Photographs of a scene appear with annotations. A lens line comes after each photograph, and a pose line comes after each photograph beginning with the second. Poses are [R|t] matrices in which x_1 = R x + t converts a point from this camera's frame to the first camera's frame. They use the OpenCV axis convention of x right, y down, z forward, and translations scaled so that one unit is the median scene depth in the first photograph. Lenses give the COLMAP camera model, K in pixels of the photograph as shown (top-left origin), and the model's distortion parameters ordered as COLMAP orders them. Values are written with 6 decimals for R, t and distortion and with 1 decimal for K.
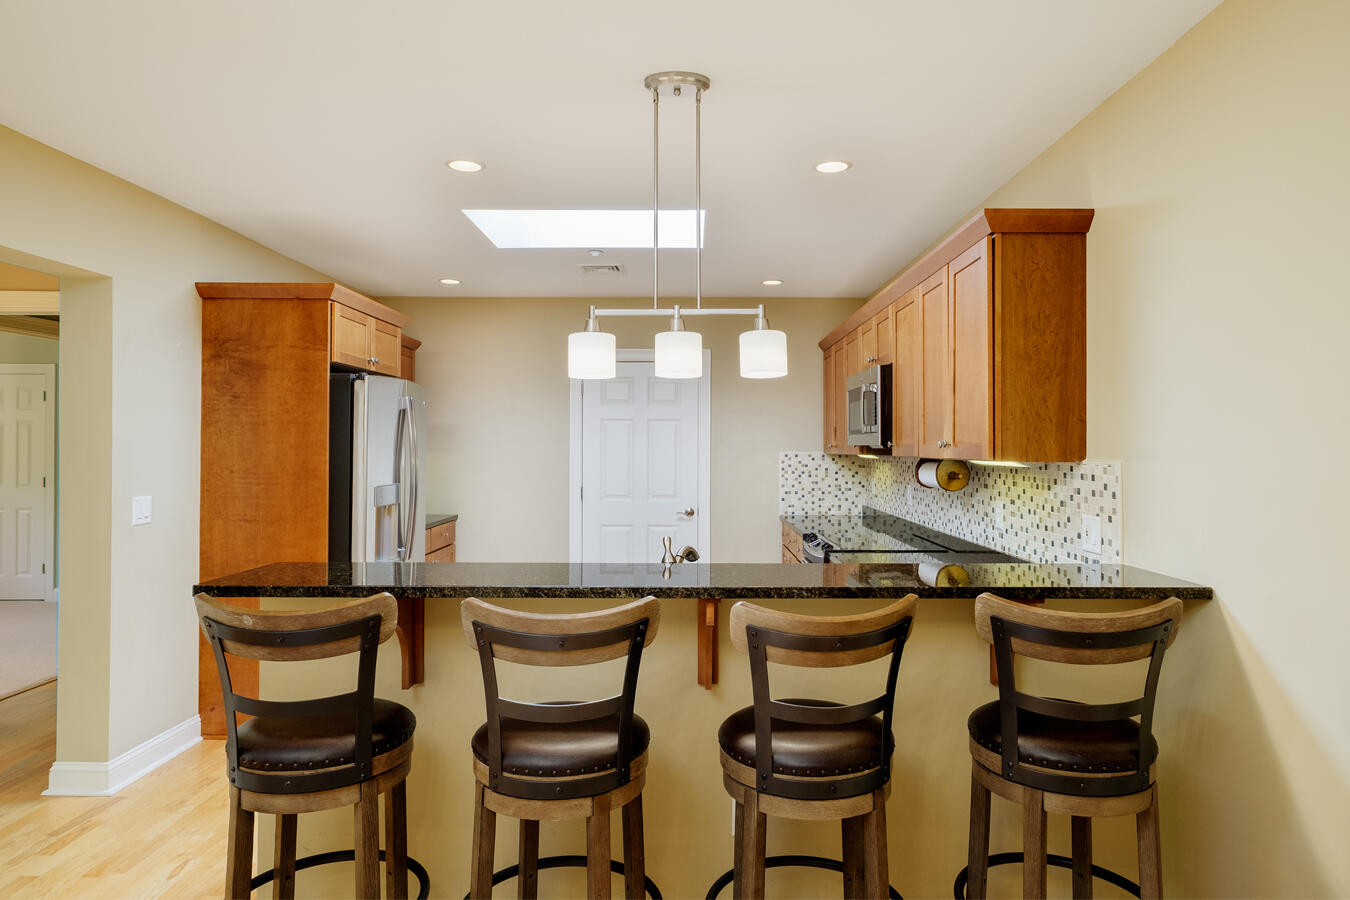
lens RADIAL K [[806.8, 0, 672.3], [0, 806.8, 448.5], [0, 0, 1]] dist [0.010713, 0.001353]
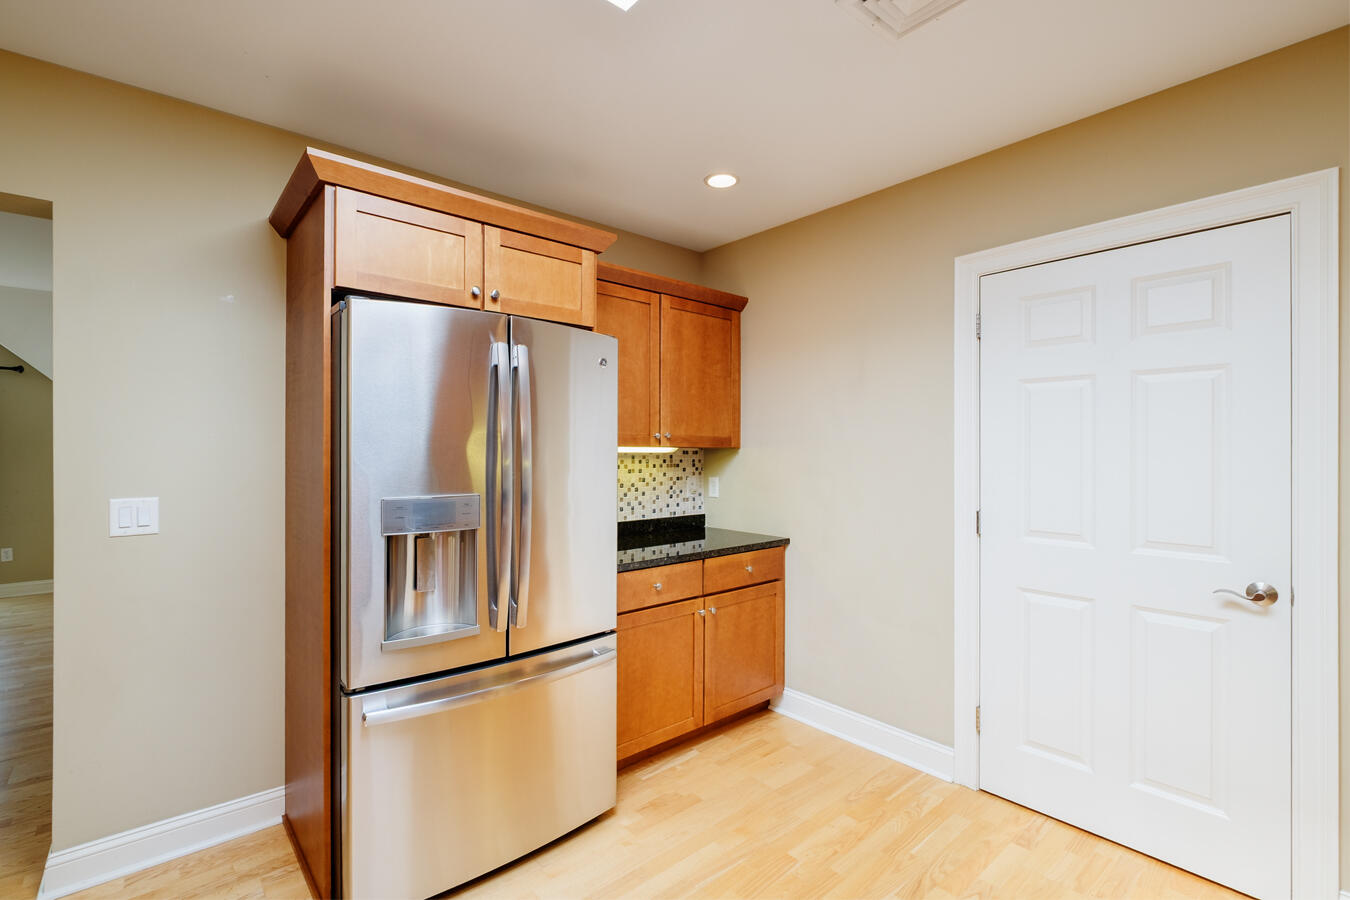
lens RADIAL K [[616.0, 0, 644.7], [0, 616.0, 452.7], [0, 0, 1]] dist [-0.004582, 0.000330]
pose [[0.660056, -0.000302, -0.751216, 0.048806], [-0.001792, 0.999996, -0.001977, 0.010684], [0.751214, 0.002651, 0.660053, 0.581548]]
